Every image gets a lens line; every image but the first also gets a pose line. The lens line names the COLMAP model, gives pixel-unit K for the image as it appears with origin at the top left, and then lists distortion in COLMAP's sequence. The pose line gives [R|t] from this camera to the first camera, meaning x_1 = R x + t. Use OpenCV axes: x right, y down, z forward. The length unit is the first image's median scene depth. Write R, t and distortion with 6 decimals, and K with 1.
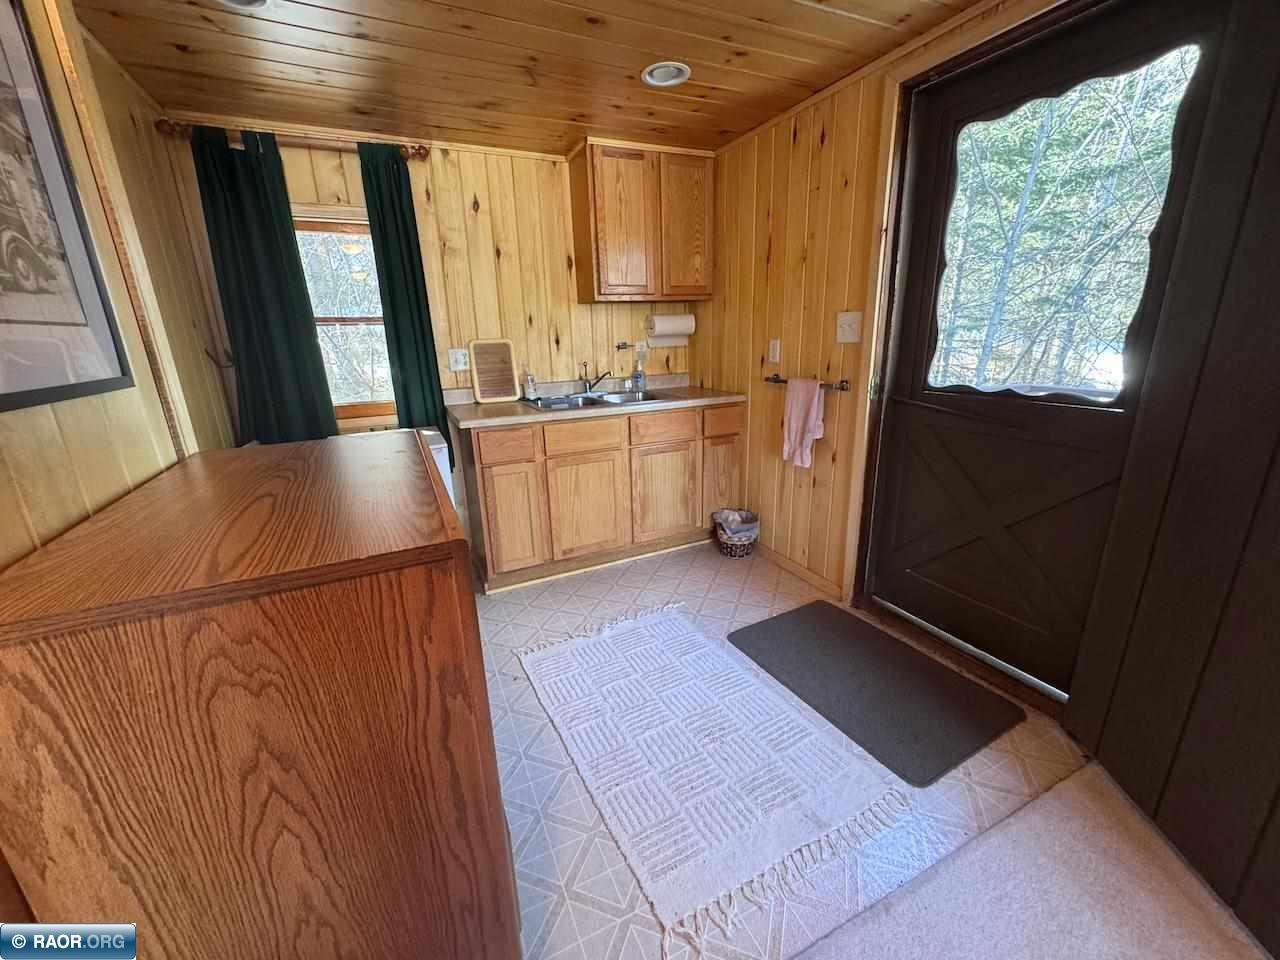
lens RADIAL K [[508.8, 0, 633.9], [0, 508.8, 481.7], [0, 0, 1]] dist [-0.003276, 0.000327]
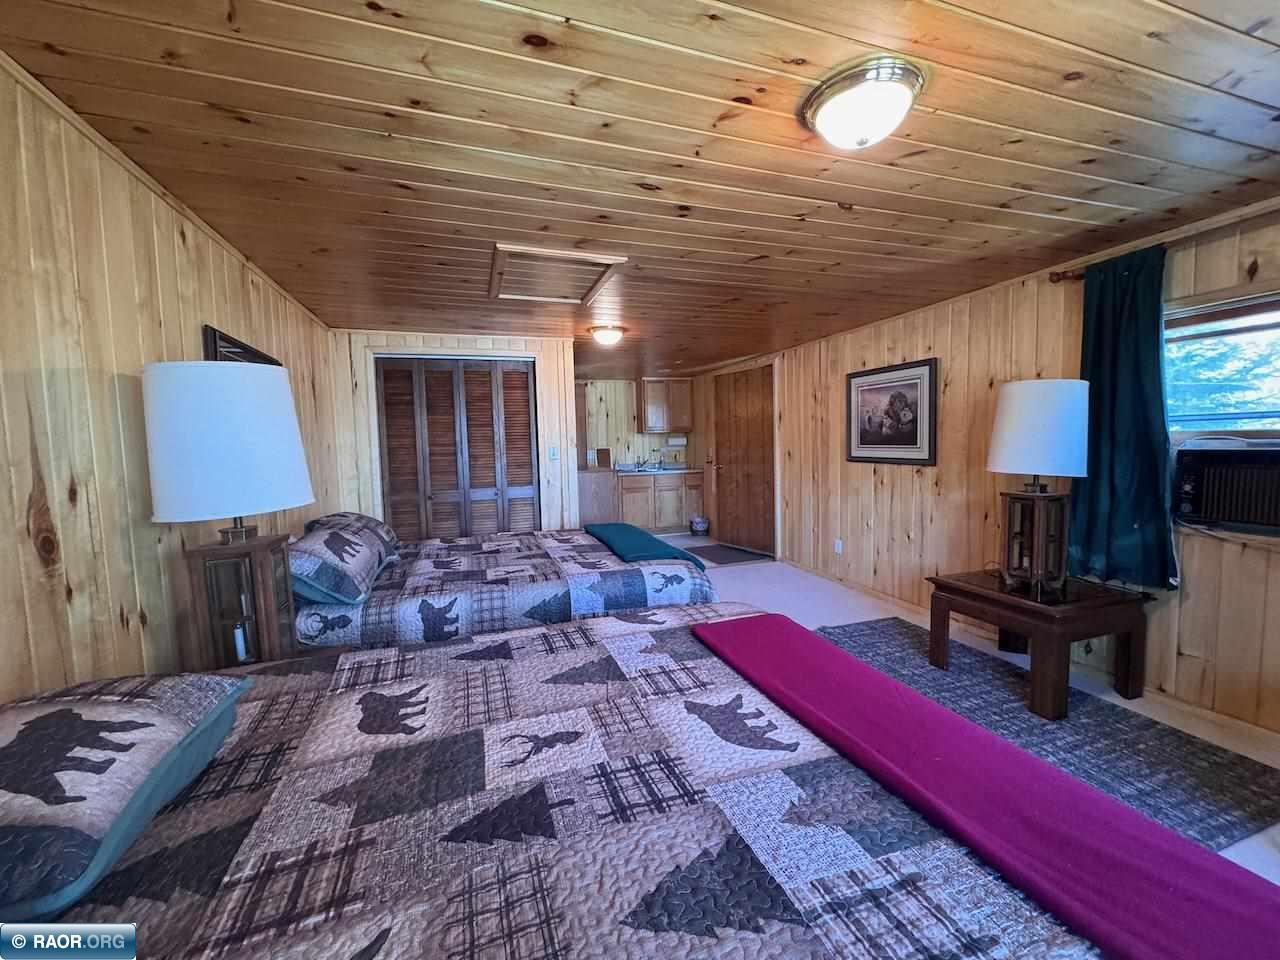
lens RADIAL K [[508.8, 0, 637.4], [0, 508.8, 479.8], [0, 0, 1]] dist [-0.003276, 0.000327]
pose [[0.992673, 0.012151, -0.120217, 0.199879], [-0.037321, 0.977115, -0.209411, 0.404940], [0.114921, 0.212363, 0.970410, -1.410379]]
